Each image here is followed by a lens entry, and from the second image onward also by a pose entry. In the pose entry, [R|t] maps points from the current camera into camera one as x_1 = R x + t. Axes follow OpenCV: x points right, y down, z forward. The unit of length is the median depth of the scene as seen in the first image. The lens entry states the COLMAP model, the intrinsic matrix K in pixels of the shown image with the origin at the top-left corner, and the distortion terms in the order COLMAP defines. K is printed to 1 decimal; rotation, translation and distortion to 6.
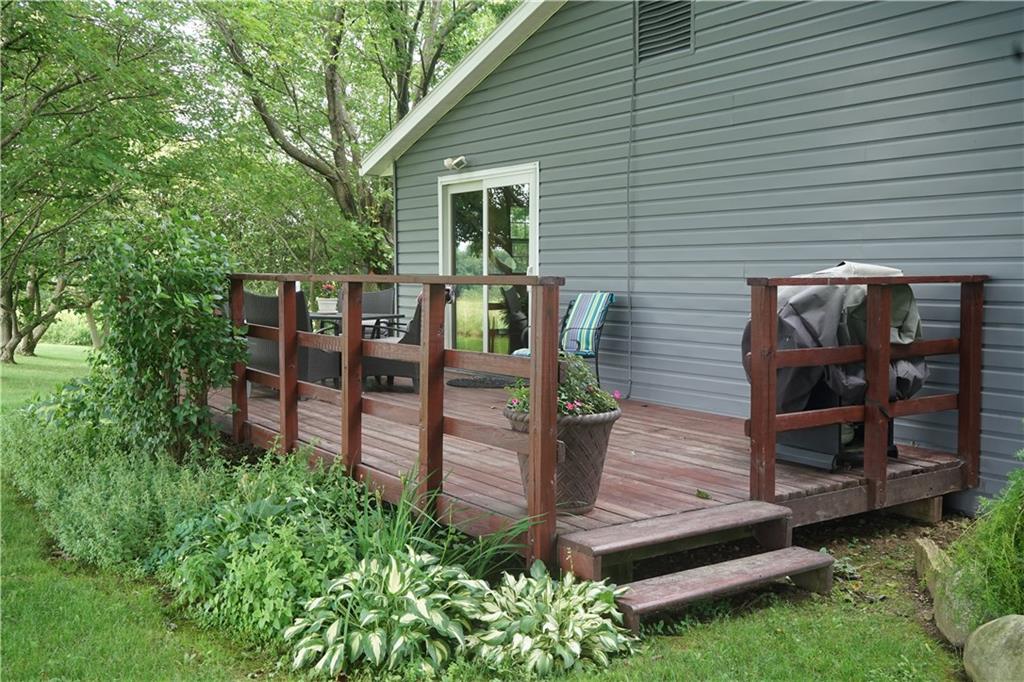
lens RADIAL K [[1000.7, 0, 511.7], [0, 1000.7, 340.9], [0, 0, 1]] dist [0.004397, 0.000000]
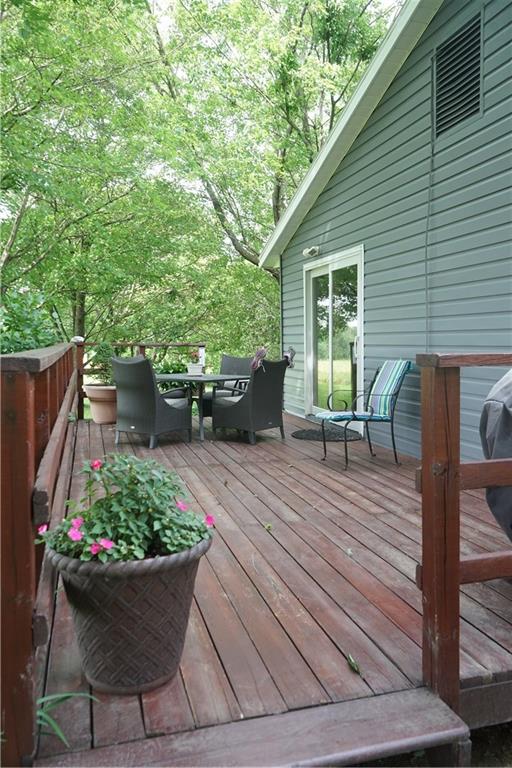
lens RADIAL K [[620.8, 0, 257.0], [0, 620.8, 382.1], [0, 0, 1]] dist [-0.003298, 0.008074]
pose [[0.950150, 0.007491, -0.311704, 0.152321], [-0.007038, 0.999972, 0.002578, -0.025894], [0.311715, -0.000256, 0.950176, 0.330969]]
